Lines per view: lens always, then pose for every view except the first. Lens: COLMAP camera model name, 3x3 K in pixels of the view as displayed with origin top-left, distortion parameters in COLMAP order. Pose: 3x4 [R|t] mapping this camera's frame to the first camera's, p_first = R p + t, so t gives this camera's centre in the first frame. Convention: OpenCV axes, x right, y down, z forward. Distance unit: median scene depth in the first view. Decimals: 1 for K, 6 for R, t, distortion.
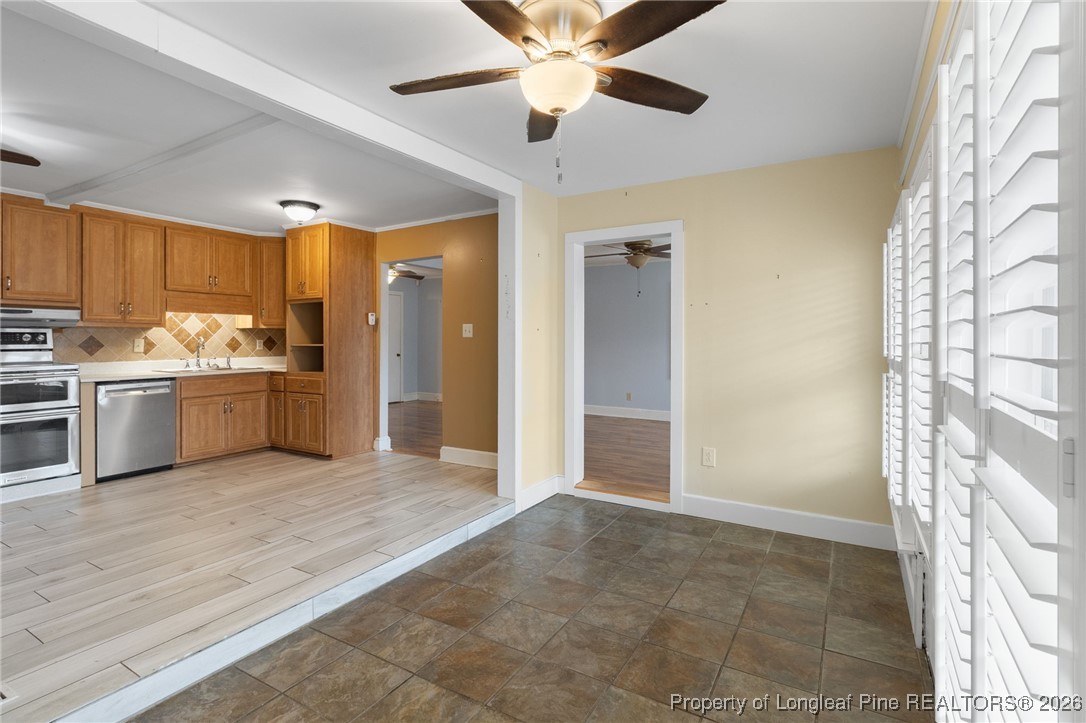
lens RADIAL K [[532.3, 0, 531.5], [0, 532.3, 340.3], [0, 0, 1]] dist [0.002166, 0.000940]
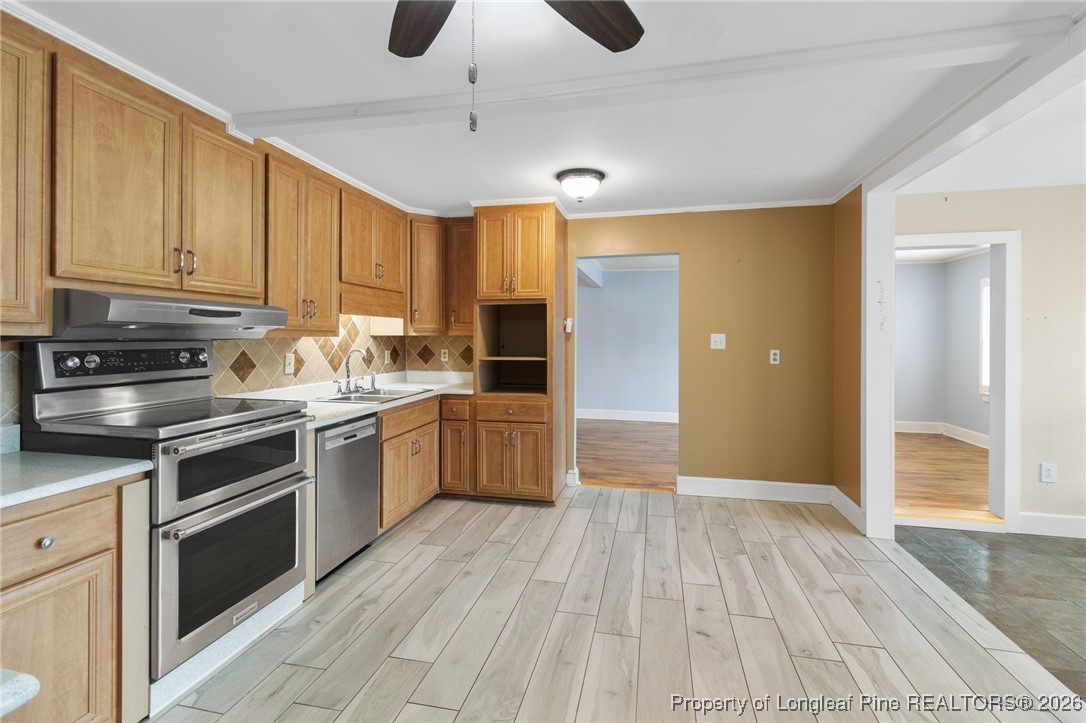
lens RADIAL K [[508.2, 0, 533.4], [0, 508.2, 338.2], [0, 0, 1]] dist [0.000806, -0.000155]
pose [[0.948897, 0.001351, 0.315584, -0.693279], [-0.001634, 0.999998, 0.000632, -0.024172], [-0.315583, -0.001116, 0.948897, 0.323641]]
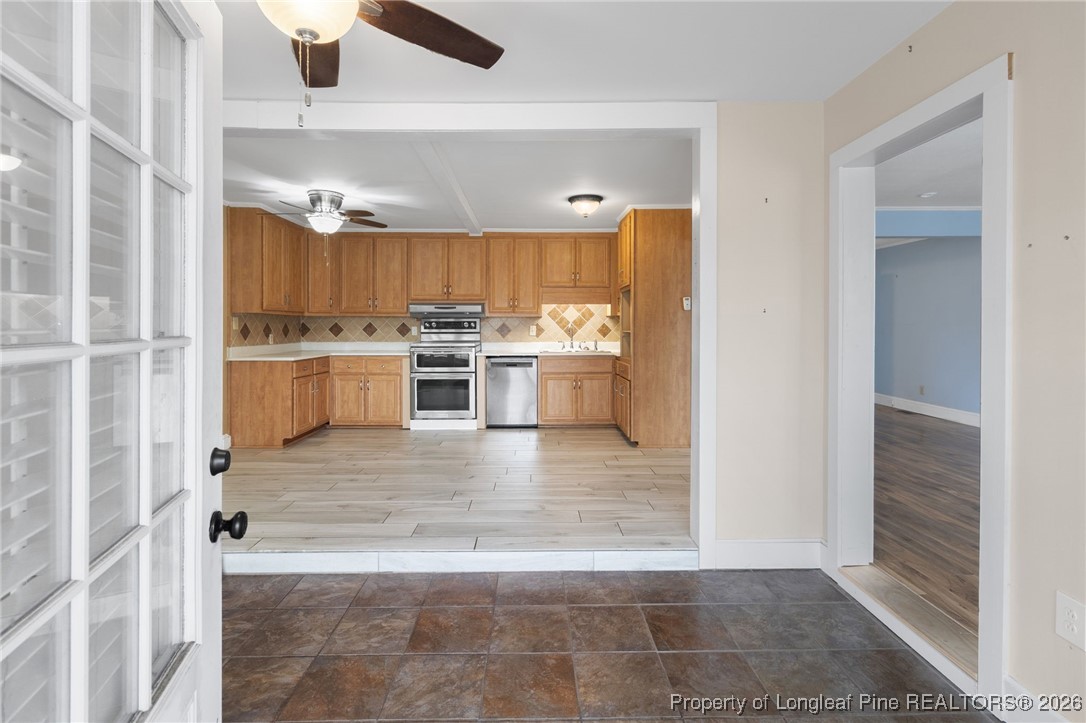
lens RADIAL K [[508.2, 0, 534.3], [0, 508.2, 325.4], [0, 0, 1]] dist [0.000806, -0.000155]
pose [[0.528956, -0.000125, -0.848649, 0.354774], [-0.001621, 0.999998, -0.001158, -0.001393], [0.848648, 0.001988, 0.528955, 0.361913]]
